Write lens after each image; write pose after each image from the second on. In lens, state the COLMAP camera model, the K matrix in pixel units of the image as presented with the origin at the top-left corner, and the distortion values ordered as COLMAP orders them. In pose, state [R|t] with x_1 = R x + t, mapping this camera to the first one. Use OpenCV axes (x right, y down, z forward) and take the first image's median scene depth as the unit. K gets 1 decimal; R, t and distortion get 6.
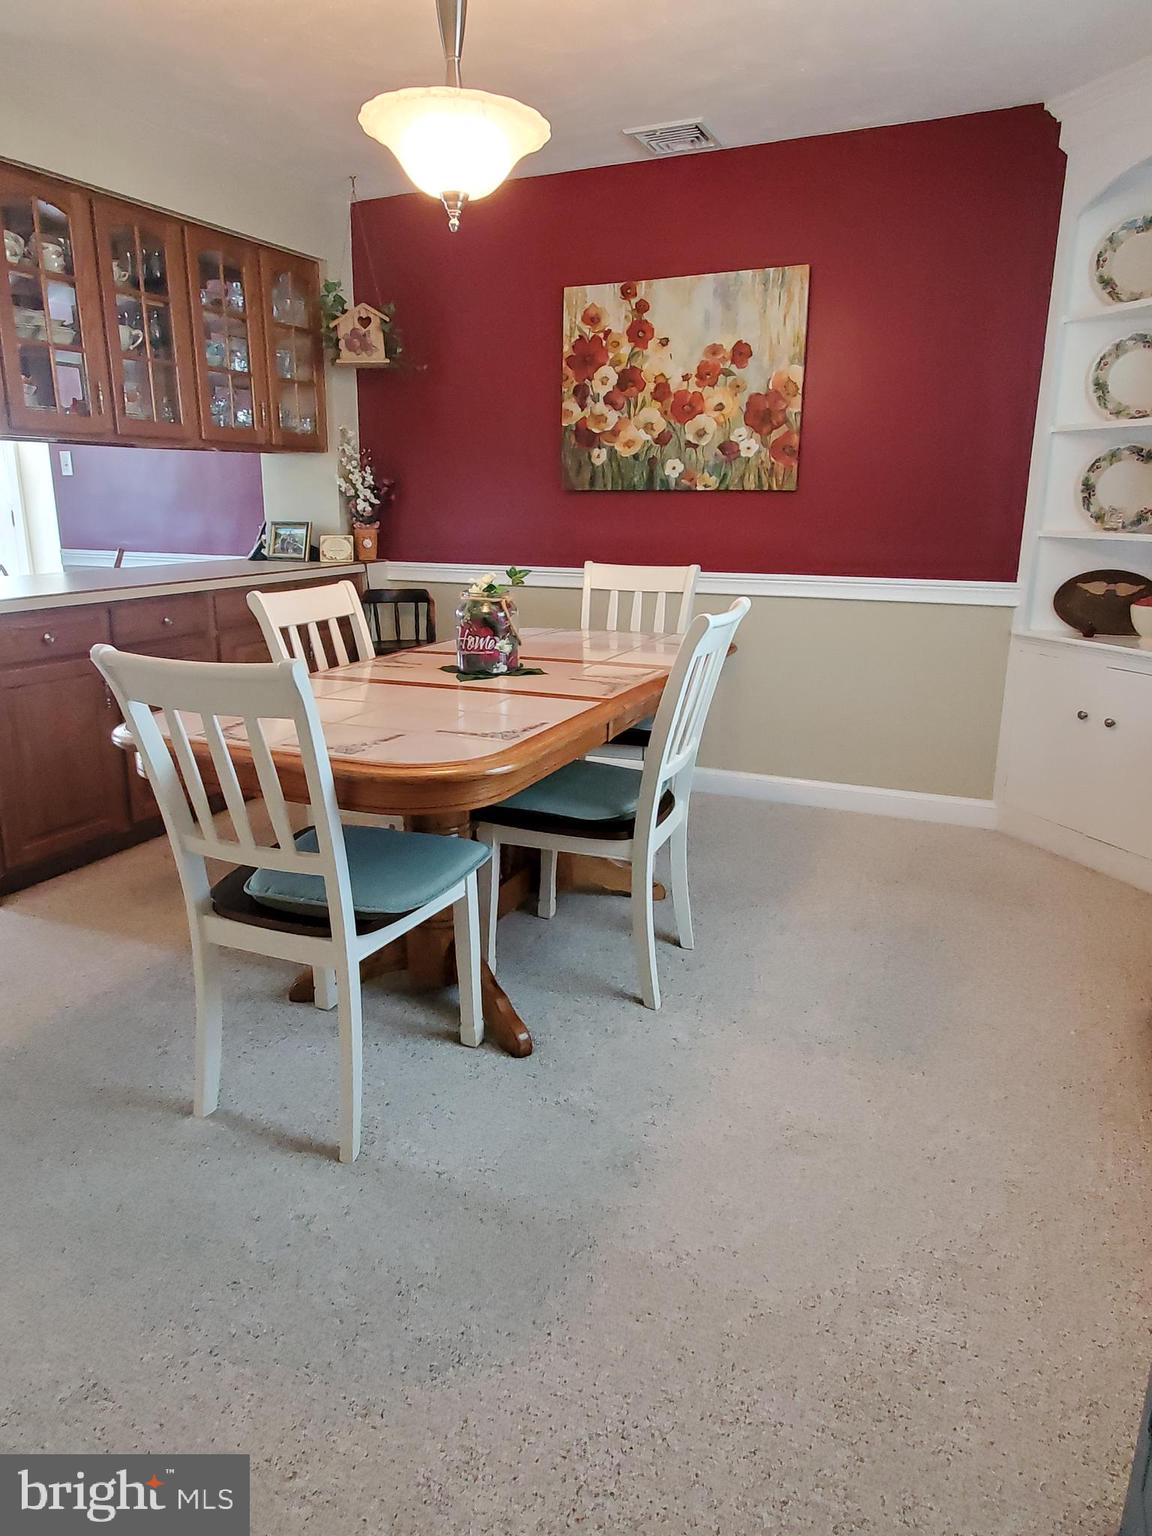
lens RADIAL K [[985.4, 0, 576.2], [0, 985.4, 763.5], [0, 0, 1]] dist [0.012385, -0.015454]
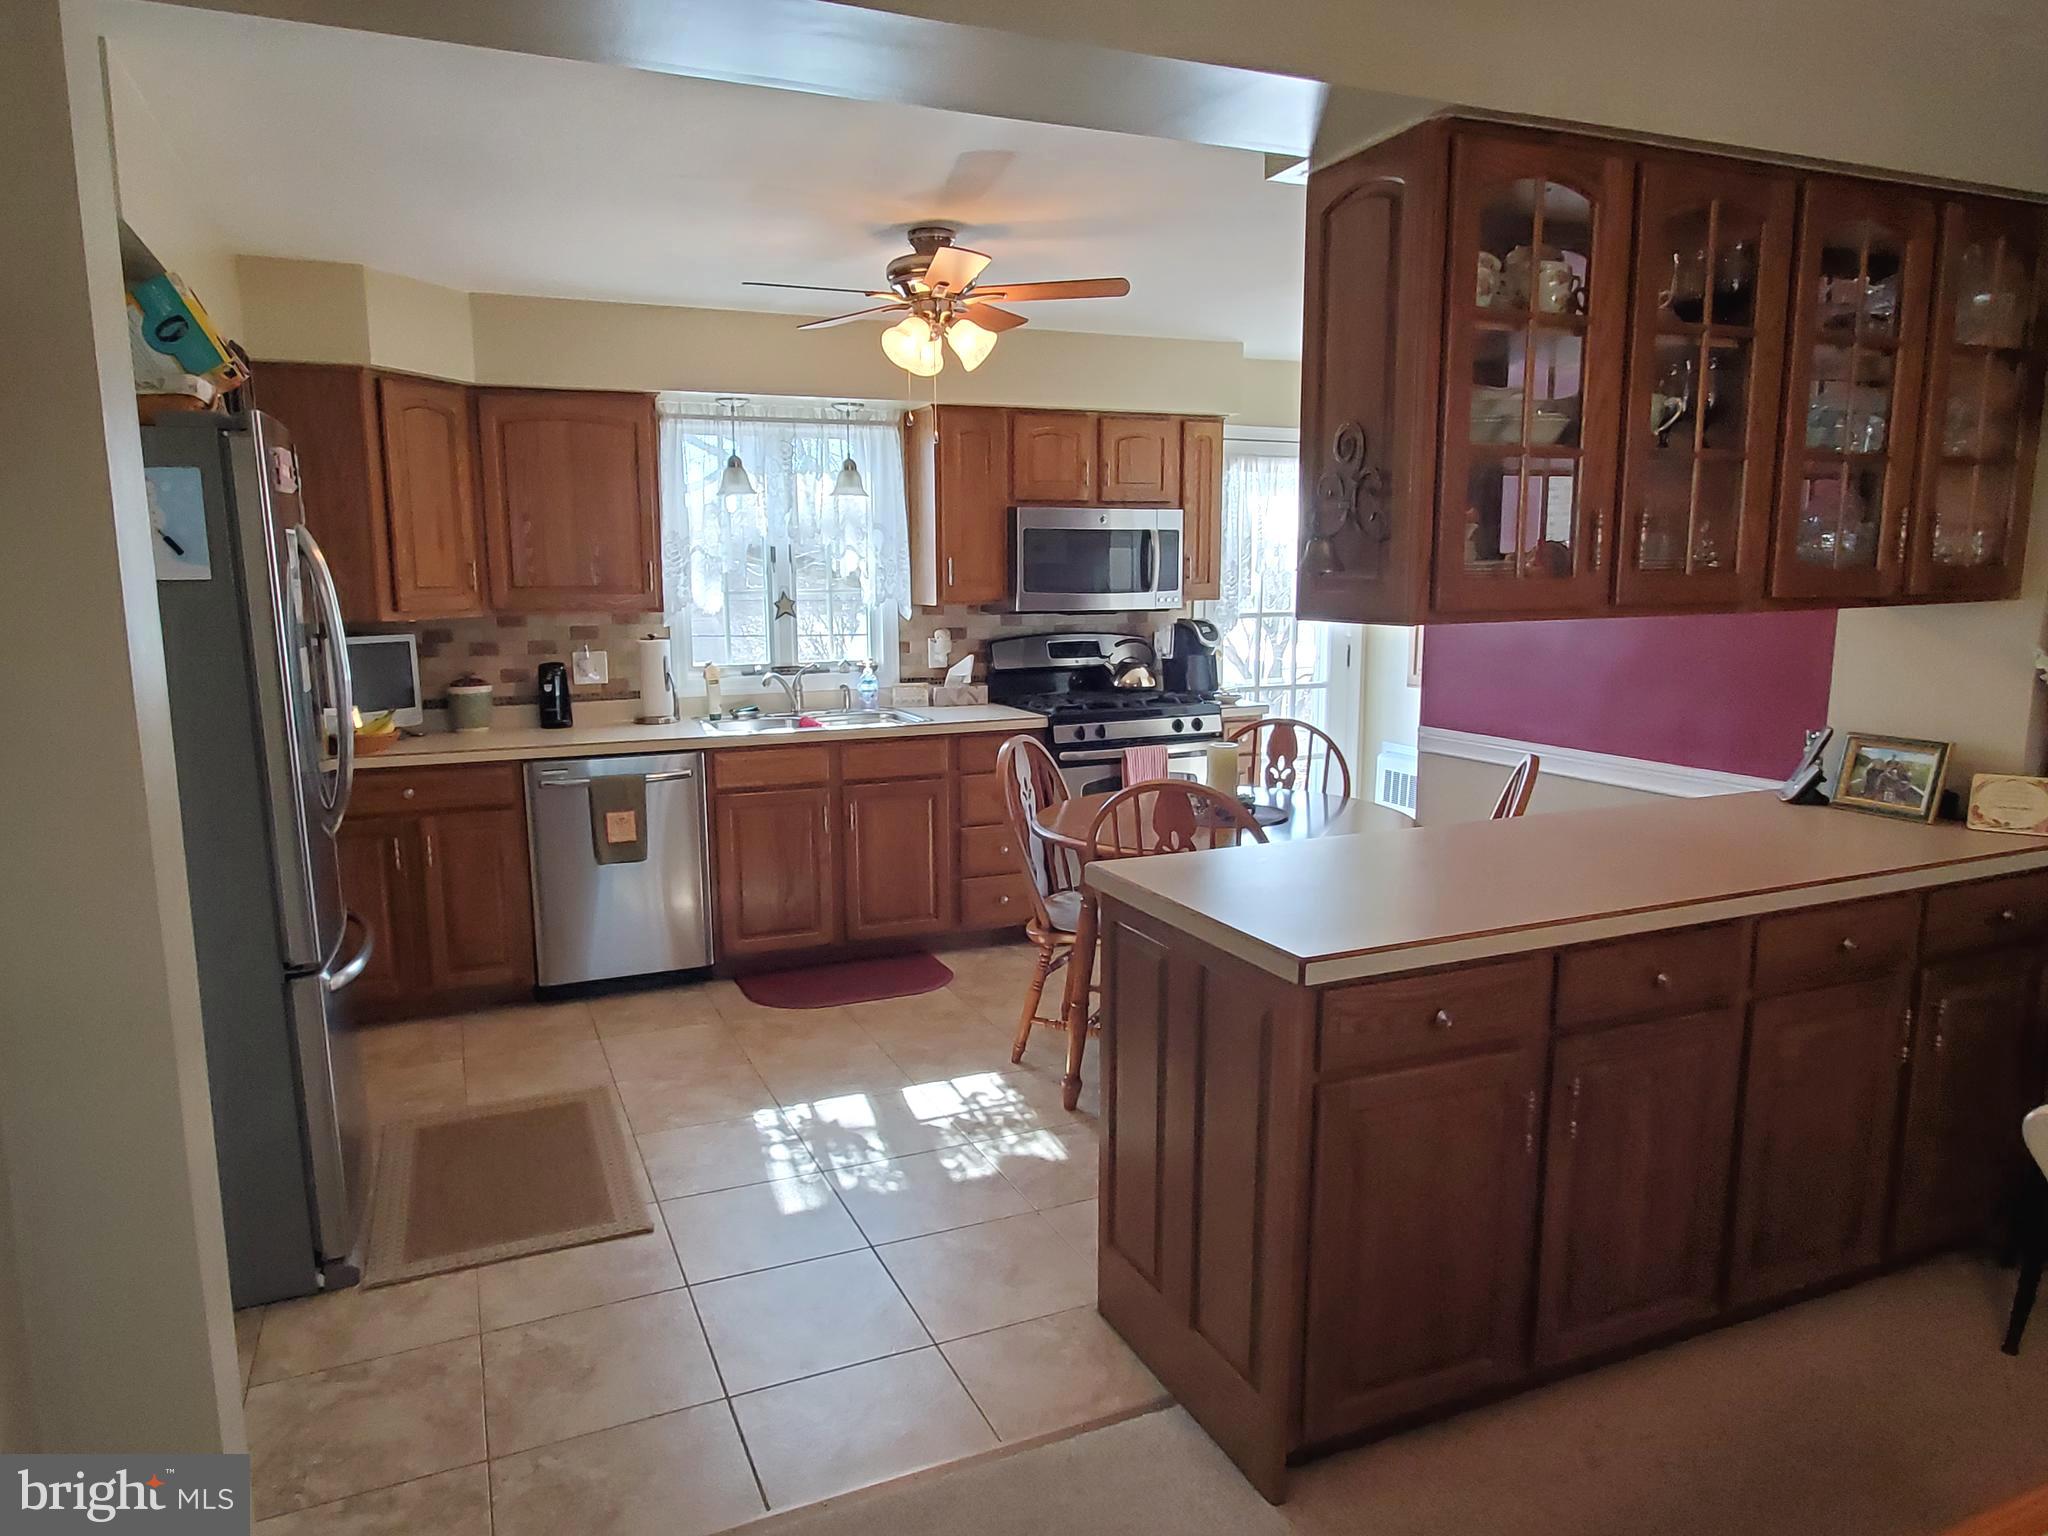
lens RADIAL K [[1313.9, 0, 987.8], [0, 1313.9, 785.5], [0, 0, 1]] dist [0.012385, -0.015454]
pose [[0.735104, 0.097311, -0.670934, -0.225325], [-0.161539, 0.986283, -0.033940, -0.157001], [0.658428, 0.133331, 0.740740, 0.280513]]
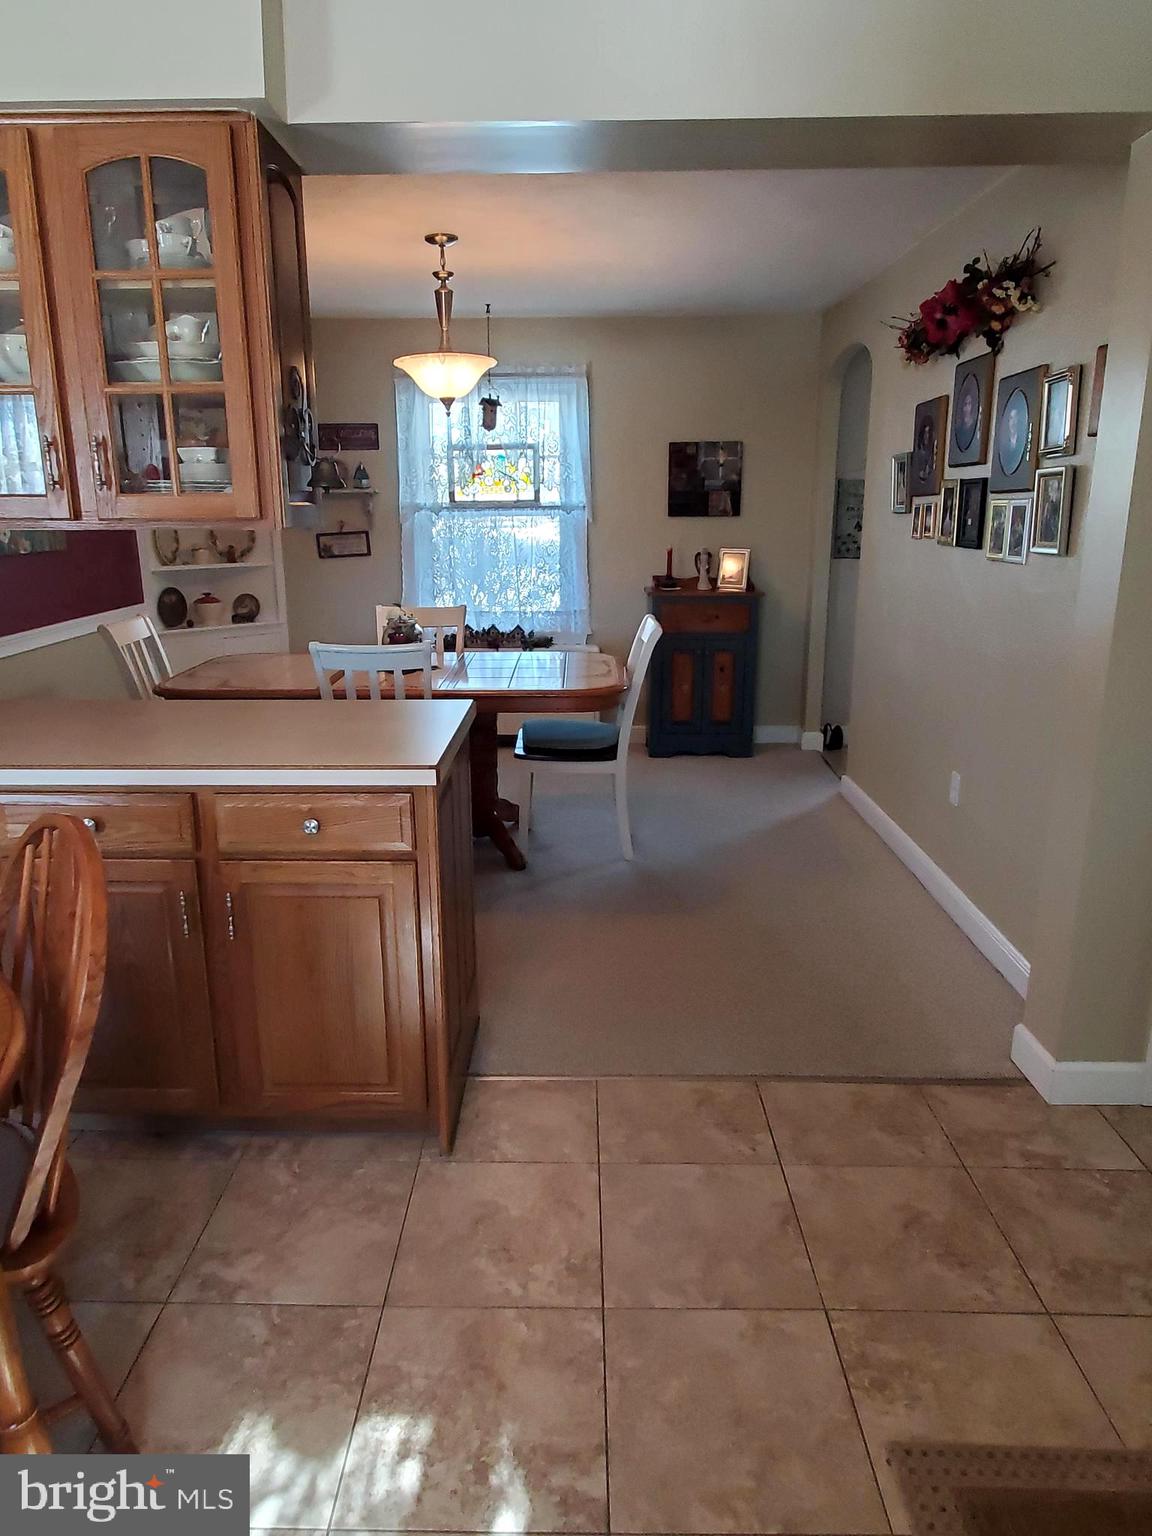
lens RADIAL K [[985.4, 0, 571.7], [0, 985.4, 756.4], [0, 0, 1]] dist [0.012385, -0.015454]
pose [[-0.409004, -0.231332, 0.882724, -1.181017], [0.235430, 0.907835, 0.346998, -0.329697], [-0.881640, 0.349743, -0.316845, 0.958748]]
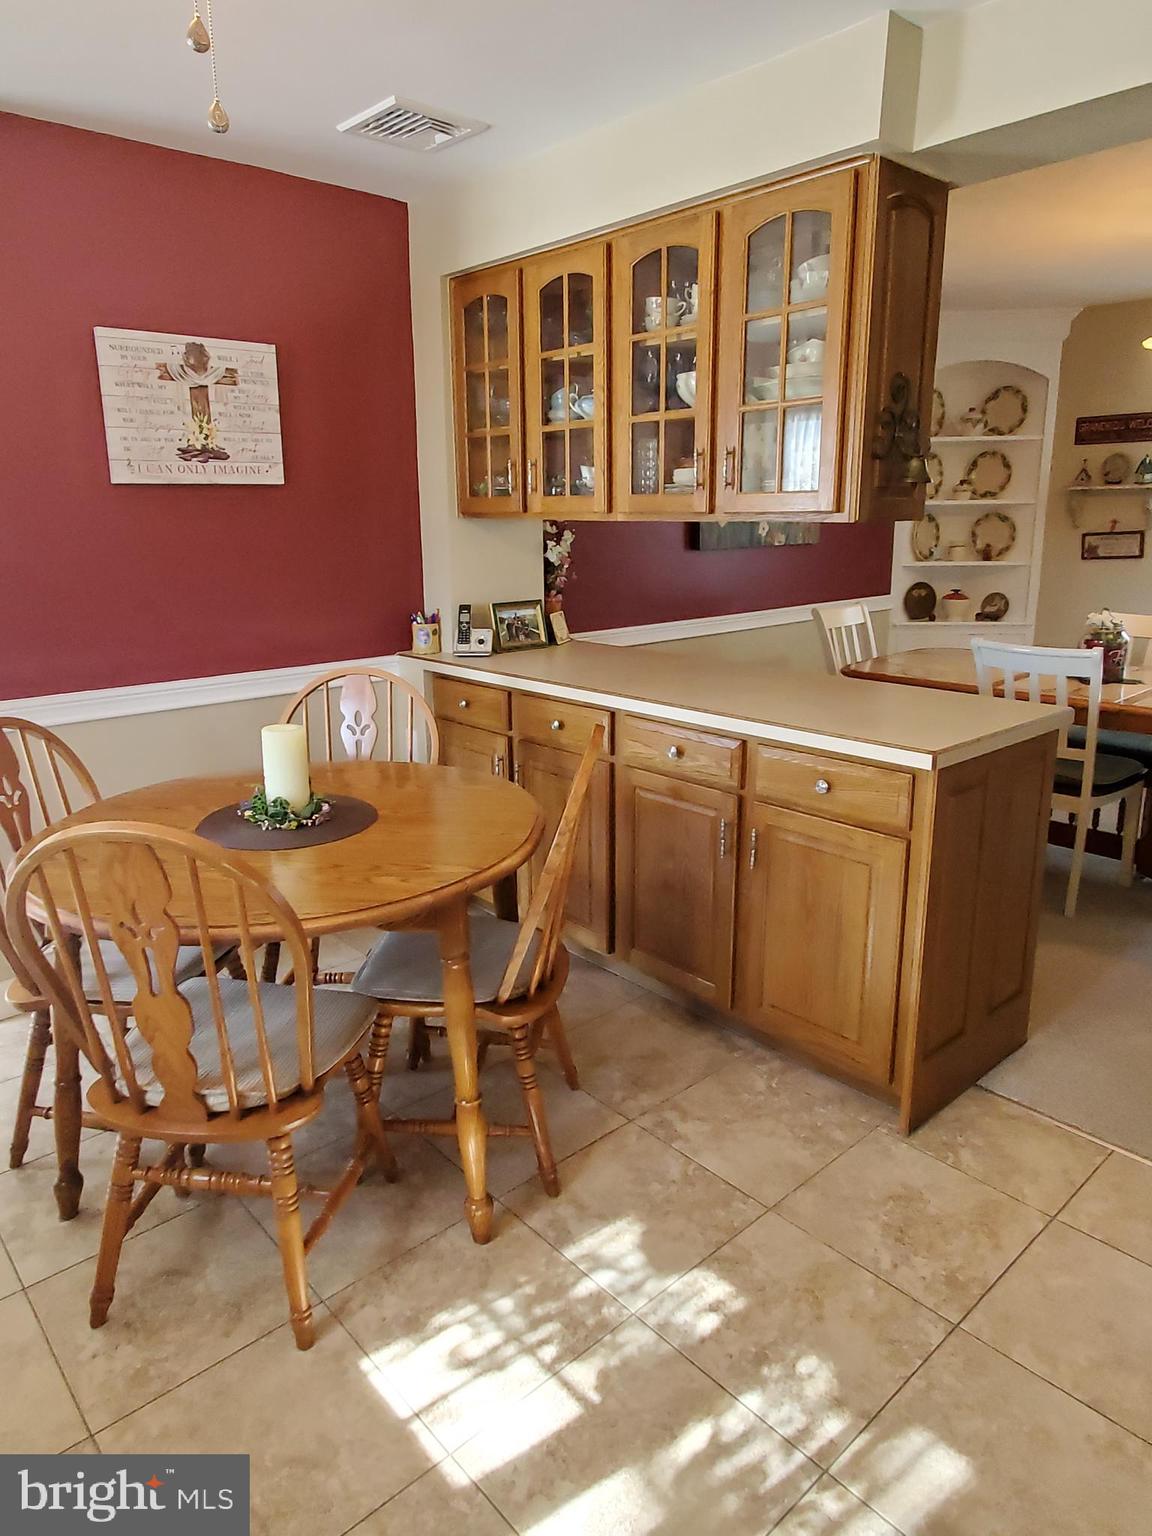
lens RADIAL K [[985.4, 0, 555.0], [0, 985.4, 761.0], [0, 0, 1]] dist [0.012385, -0.015454]
pose [[0.404593, -0.234286, 0.883977, -1.255796], [0.246682, 0.958755, 0.141199, -0.280683], [-0.880598, 0.160933, 0.445700, 0.793251]]
